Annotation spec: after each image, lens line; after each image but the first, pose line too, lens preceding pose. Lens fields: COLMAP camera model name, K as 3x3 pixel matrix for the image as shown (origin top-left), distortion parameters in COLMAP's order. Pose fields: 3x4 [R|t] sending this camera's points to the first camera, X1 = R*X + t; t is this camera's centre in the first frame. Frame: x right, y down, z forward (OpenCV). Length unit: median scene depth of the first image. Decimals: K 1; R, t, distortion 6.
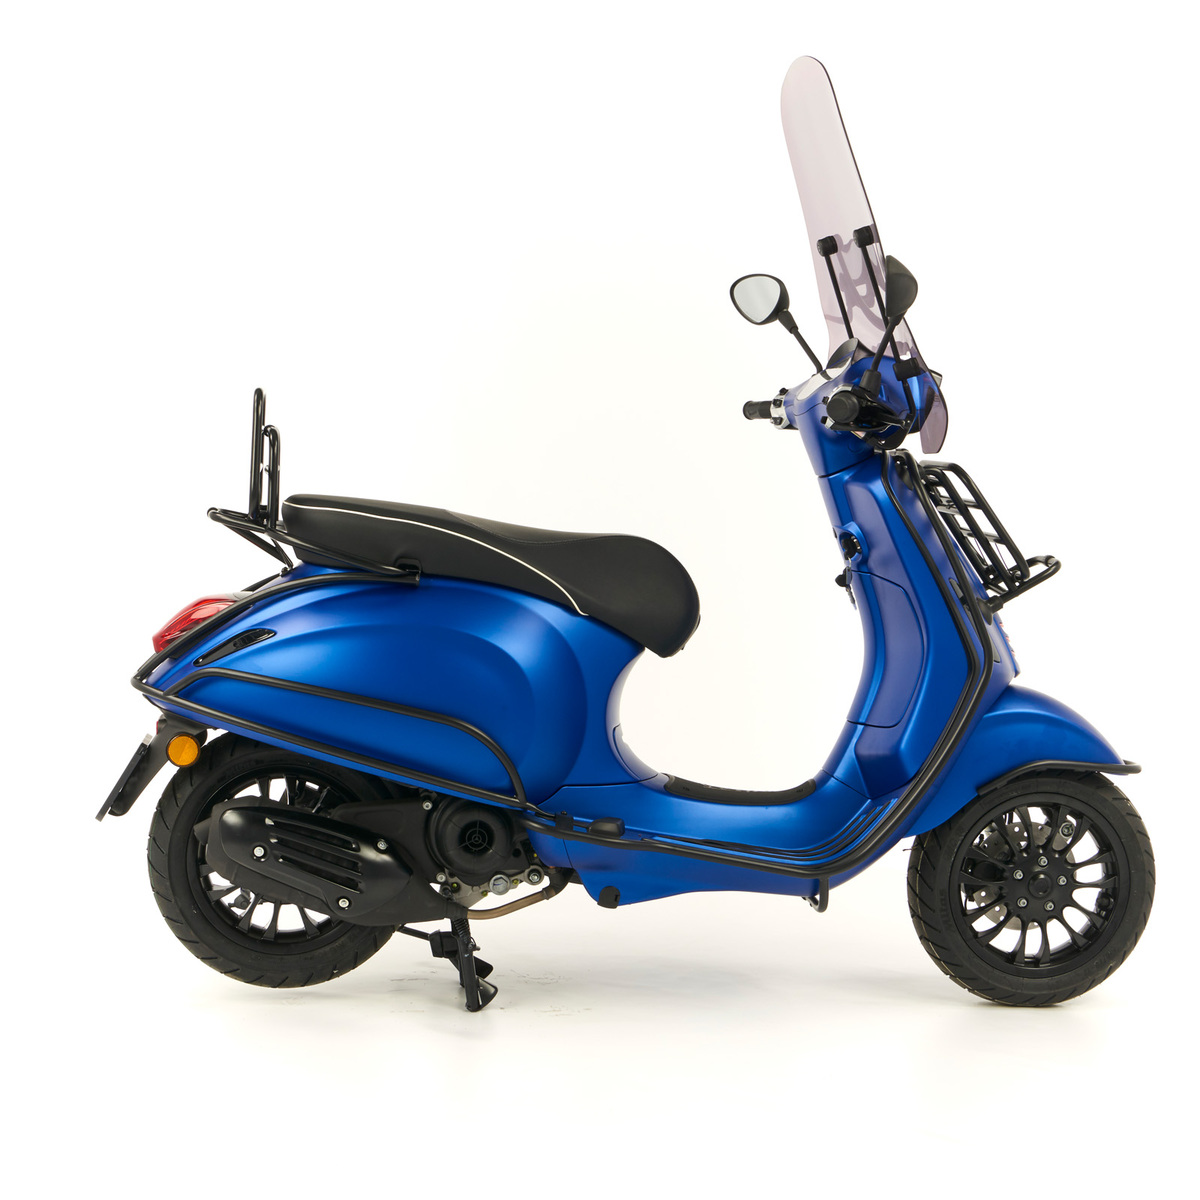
lens RADIAL K [[2441.1, 0, 602.3], [0, 2441.1, 589.3], [0, 0, 1]] dist [0.082398, 0.000000]
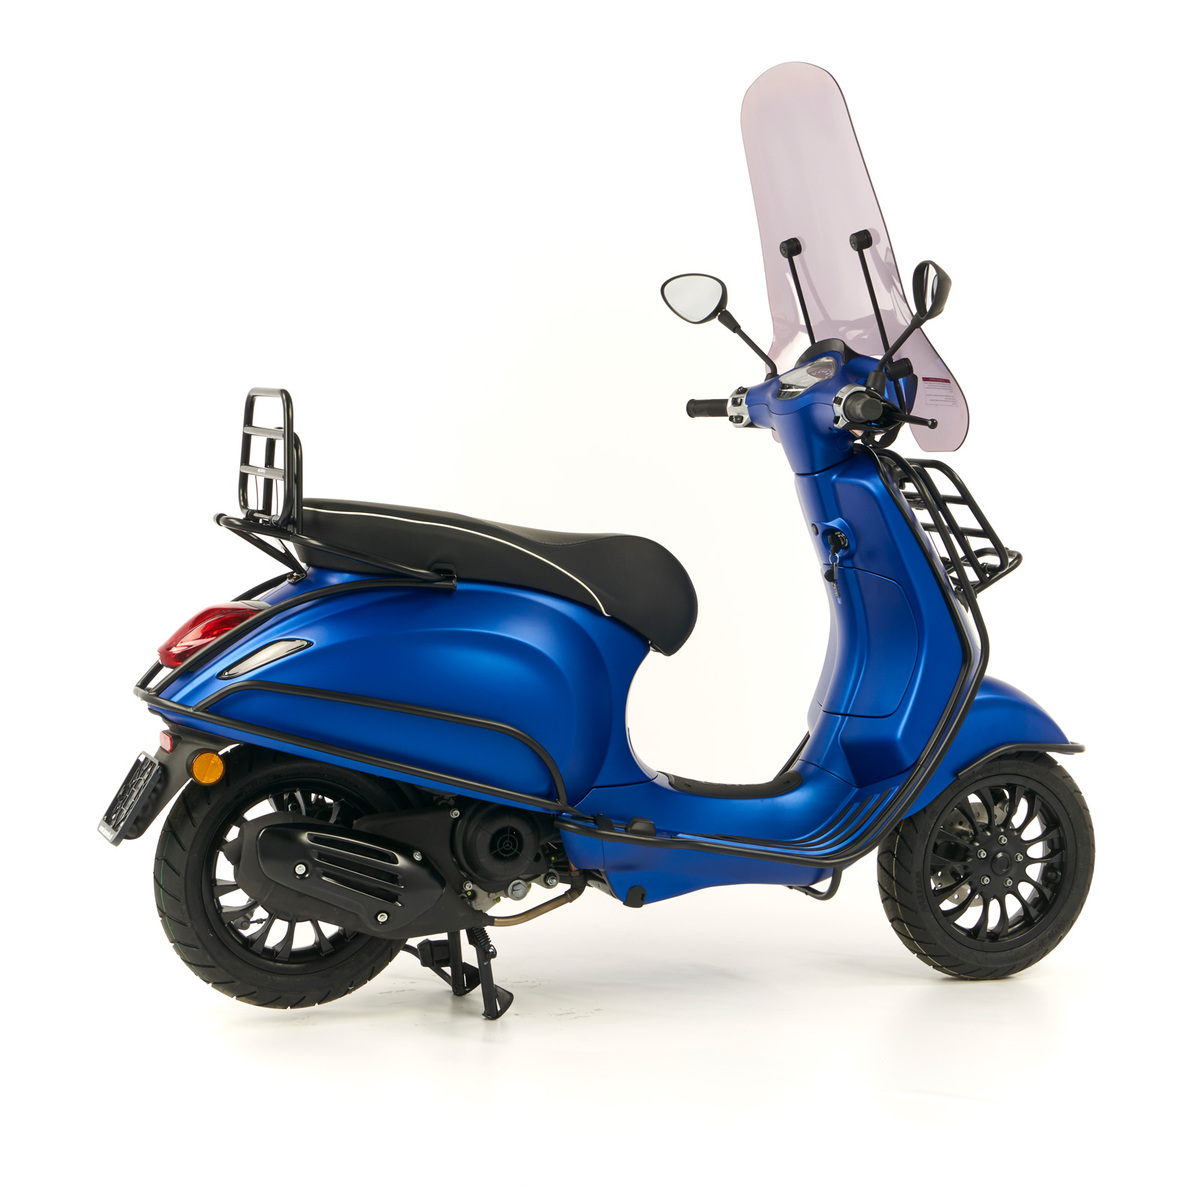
lens RADIAL K [[2441.1, 0, 595.7], [0, 2441.1, 606.6], [0, 0, 1]] dist [0.082398, 0.000000]
pose [[0.968438, -0.025124, 0.247986, -0.250706], [0.022164, 0.999646, 0.014719, -0.007727], [-0.248268, -0.008758, 0.968652, 0.033521]]
